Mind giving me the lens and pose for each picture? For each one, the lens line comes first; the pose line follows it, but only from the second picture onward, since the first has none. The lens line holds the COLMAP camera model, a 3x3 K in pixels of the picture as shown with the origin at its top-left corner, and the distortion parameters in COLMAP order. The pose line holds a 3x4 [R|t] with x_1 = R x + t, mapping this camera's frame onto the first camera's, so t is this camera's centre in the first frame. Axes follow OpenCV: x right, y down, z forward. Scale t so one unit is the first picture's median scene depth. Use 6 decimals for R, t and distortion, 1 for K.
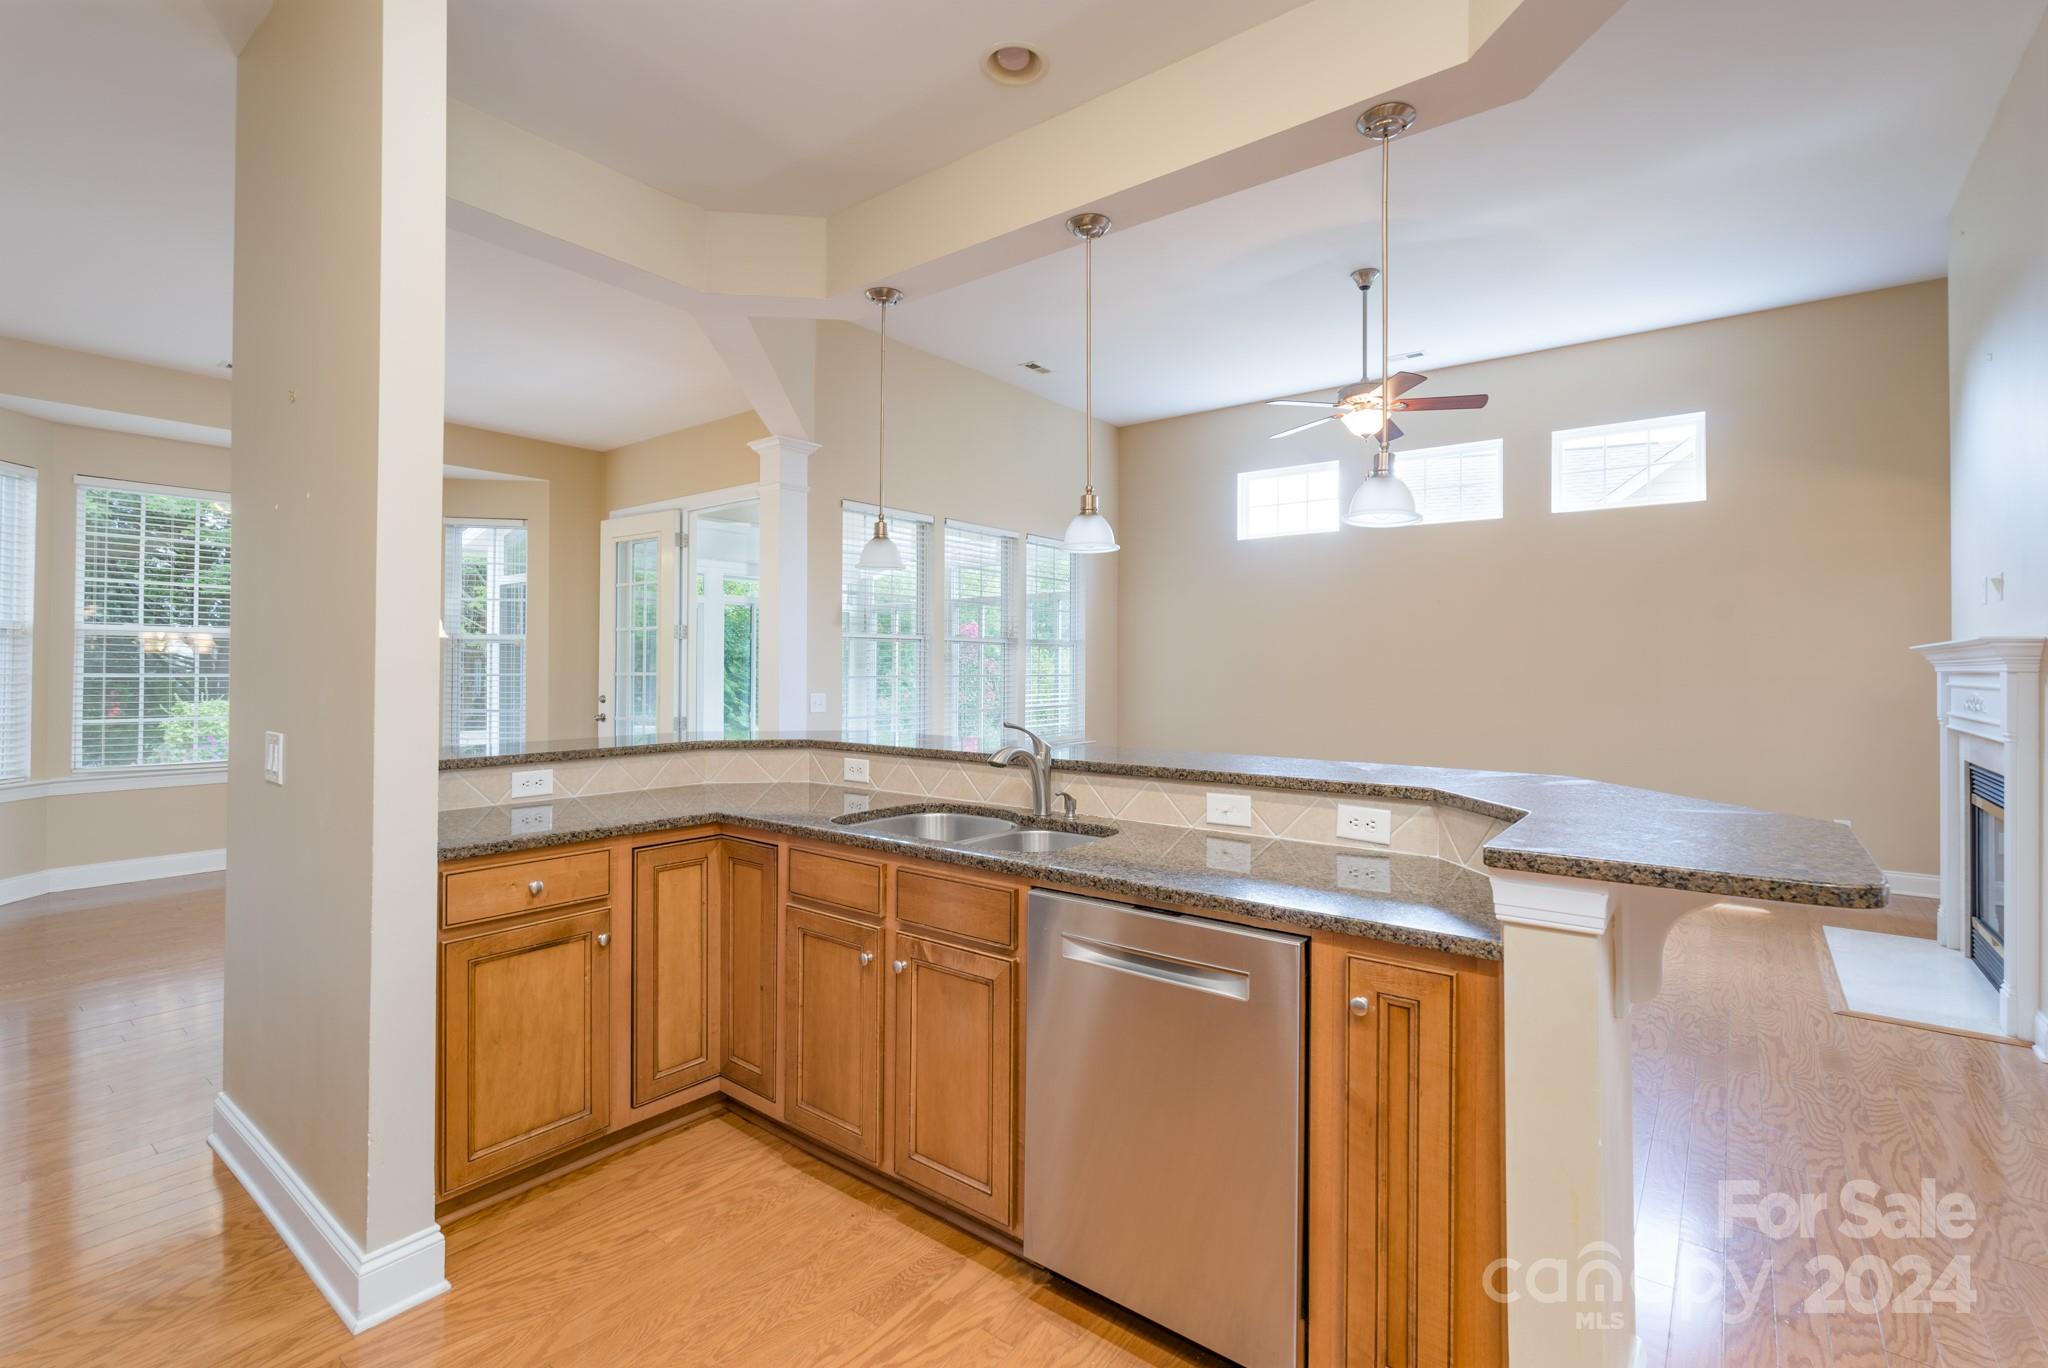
lens RADIAL K [[928.4, 0, 1024.8], [0, 928.4, 664.1], [0, 0, 1]] dist [-0.002201, 0.000019]
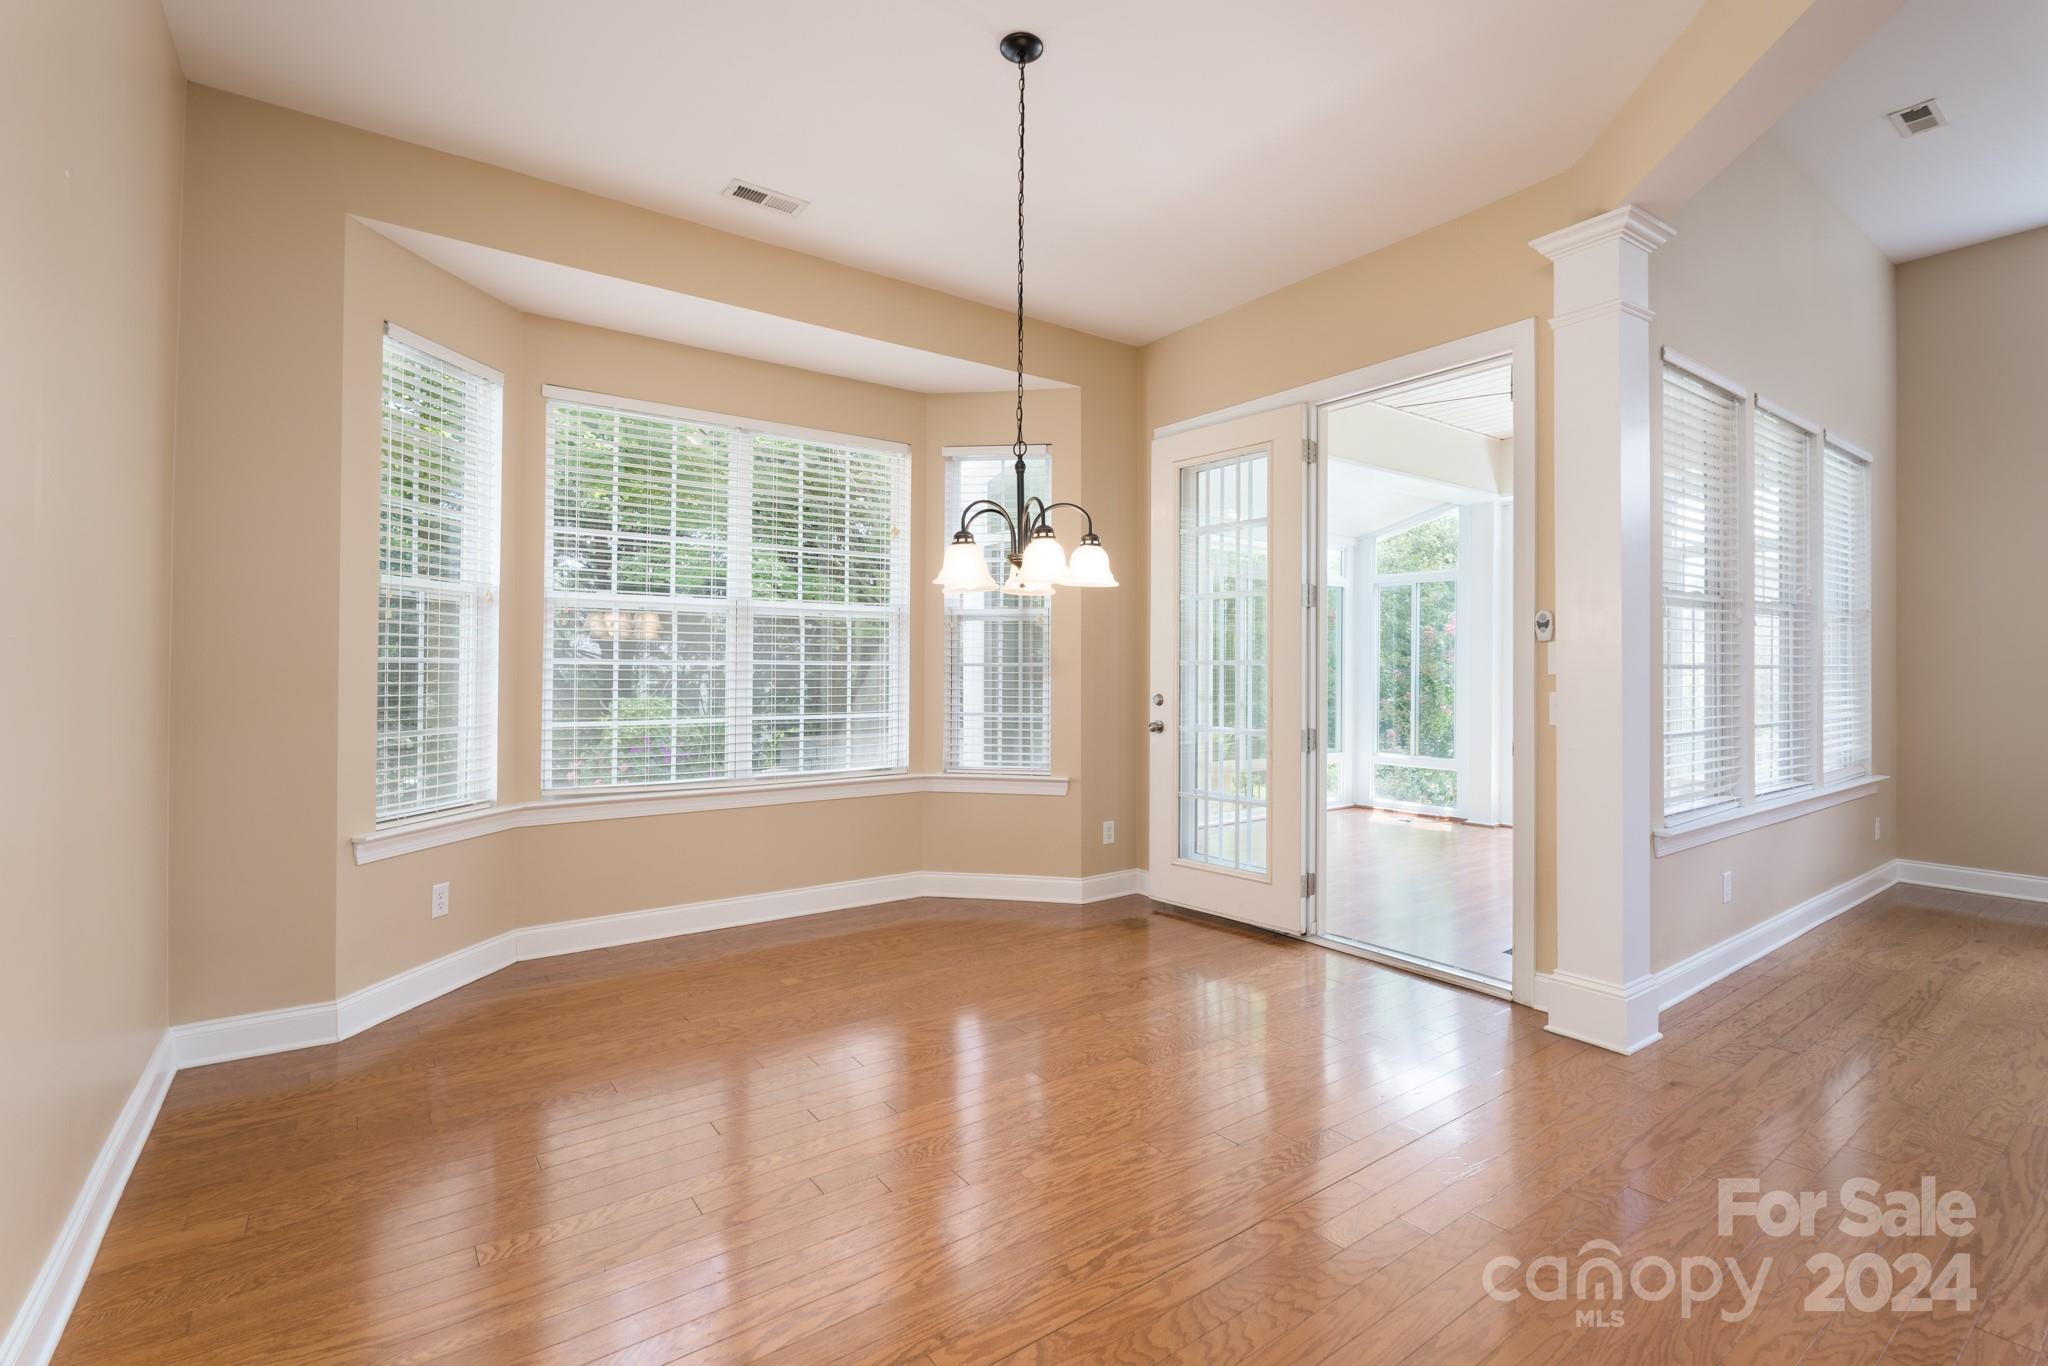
lens RADIAL K [[908.1, 0, 1036.9], [0, 908.1, 657.0], [0, 0, 1]] dist [-0.001164, 0.000161]
pose [[0.961406, 0.000384, -0.275133, -0.451375], [0.000925, 0.999989, 0.004629, 0.005560], [0.275132, -0.004705, 0.961395, 0.415455]]
